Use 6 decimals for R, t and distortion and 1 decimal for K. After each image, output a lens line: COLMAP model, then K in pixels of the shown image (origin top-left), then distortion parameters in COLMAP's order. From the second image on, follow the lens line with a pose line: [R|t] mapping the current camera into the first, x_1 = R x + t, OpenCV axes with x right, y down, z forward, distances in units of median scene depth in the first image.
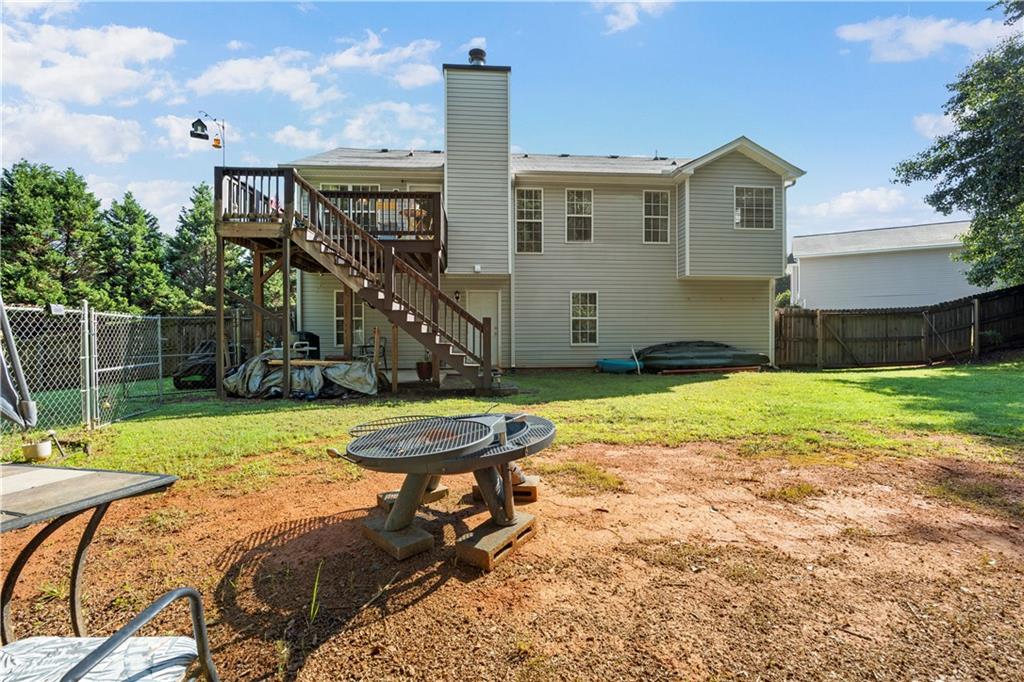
lens RADIAL K [[452.0, 0, 512.2], [0, 452.0, 337.6], [0, 0, 1]] dist [-0.013291, -0.000045]
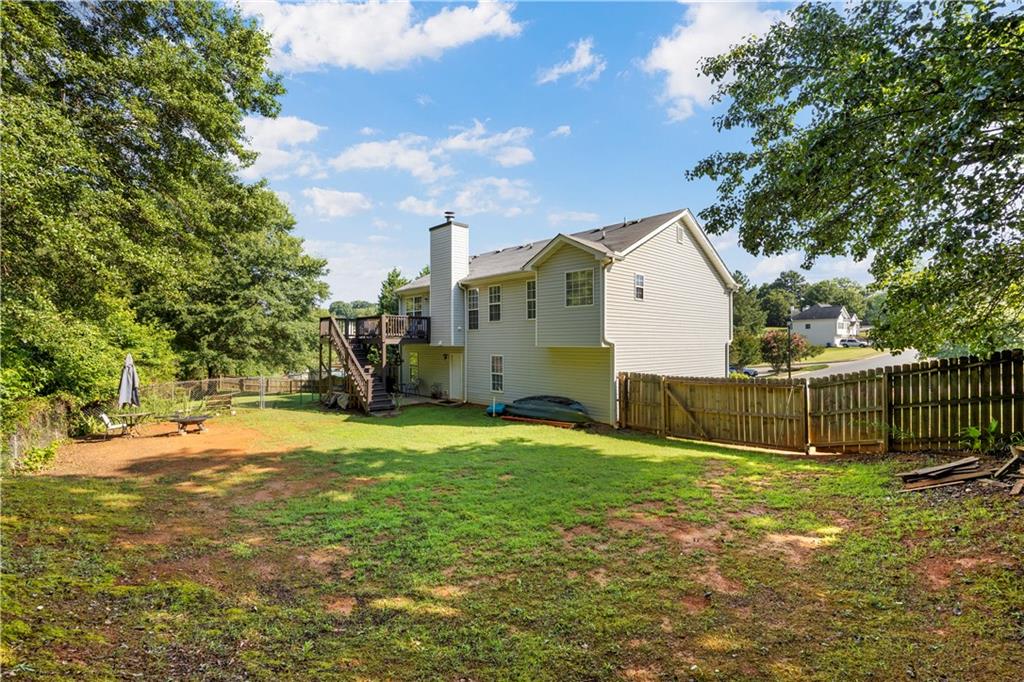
lens RADIAL K [[452.0, 0, 511.2], [0, 452.0, 340.3], [0, 0, 1]] dist [-0.013291, -0.000045]
pose [[0.616864, -0.000445, -0.787070, 1.367704], [0.008291, 0.999948, 0.005932, -0.162096], [0.787026, -0.010185, 0.616836, 0.132240]]
